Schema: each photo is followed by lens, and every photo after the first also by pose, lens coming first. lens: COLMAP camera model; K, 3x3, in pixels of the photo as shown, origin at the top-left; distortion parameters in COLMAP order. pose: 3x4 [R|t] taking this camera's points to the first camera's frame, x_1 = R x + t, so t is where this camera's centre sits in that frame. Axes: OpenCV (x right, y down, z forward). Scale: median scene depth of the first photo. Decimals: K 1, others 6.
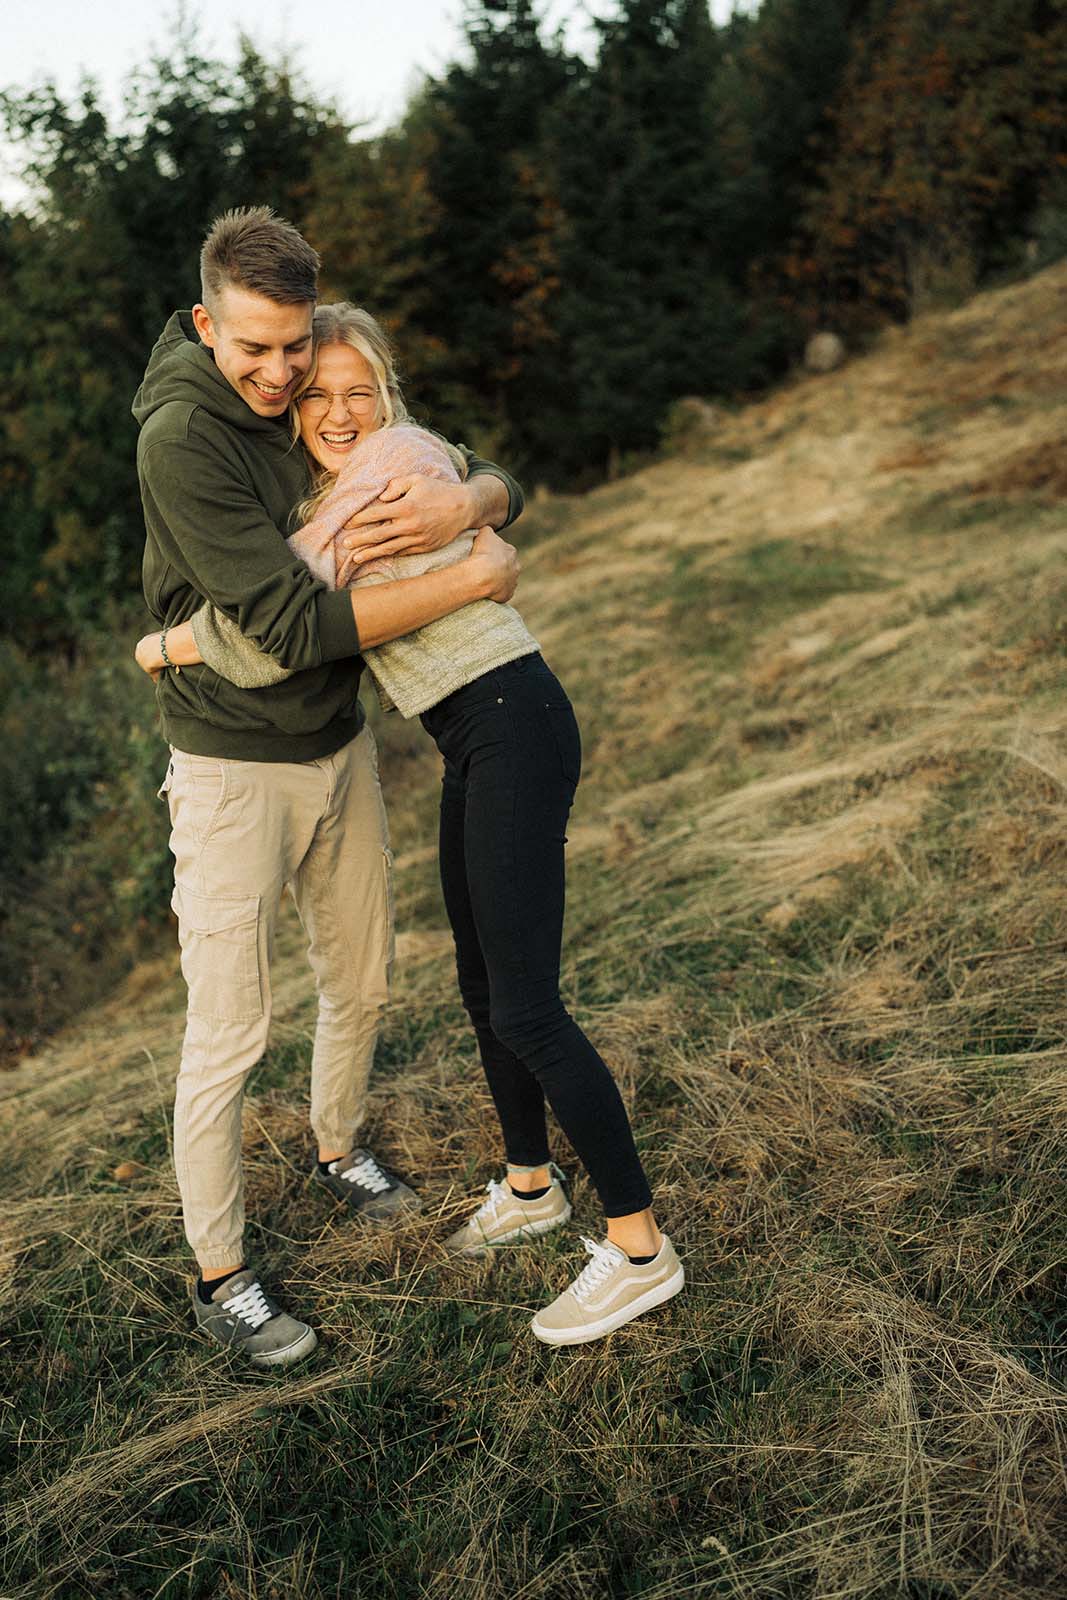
lens RADIAL K [[2128.5, 0, 533.4], [0, 2128.5, 885.6], [0, 0, 1]] dist [-0.024083, 0.127659]
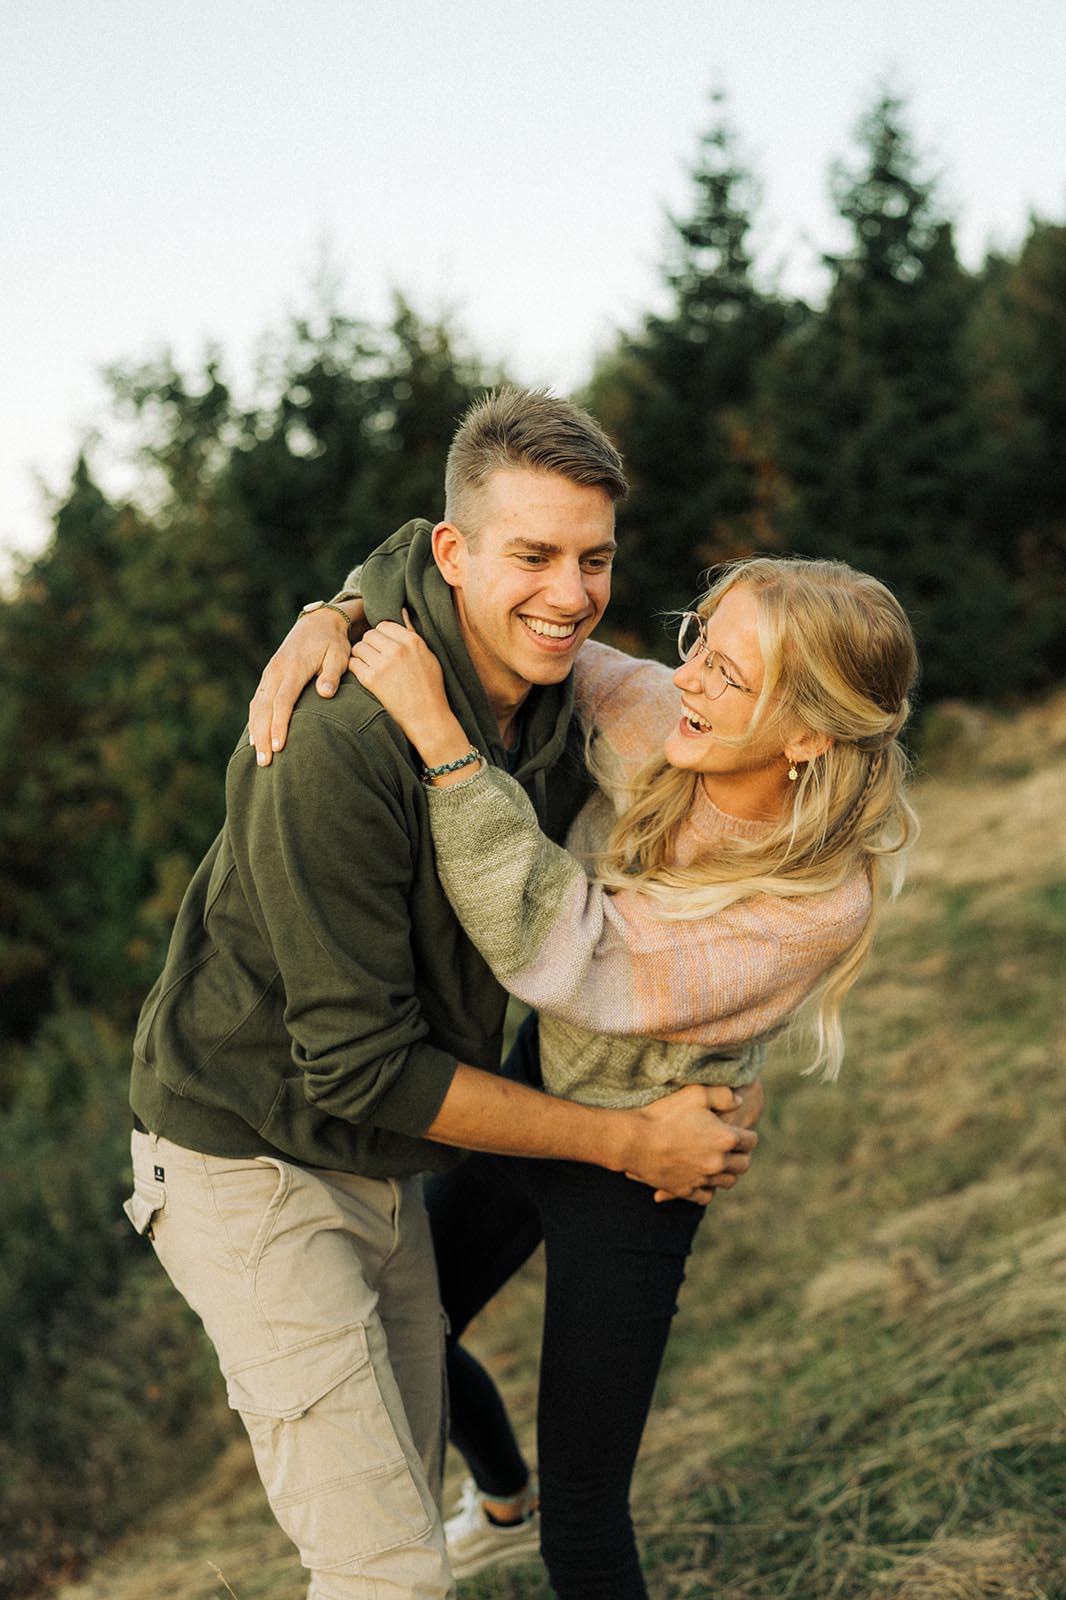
lens RADIAL K [[2128.5, 0, 532.9], [0, 2128.5, 885.6], [0, 0, 1]] dist [-0.024083, 0.127659]
pose [[0.997167, -0.009784, -0.074586, -0.024641], [-0.004197, 0.982725, -0.185025, -0.017057], [0.075108, 0.184814, 0.979899, 0.245628]]
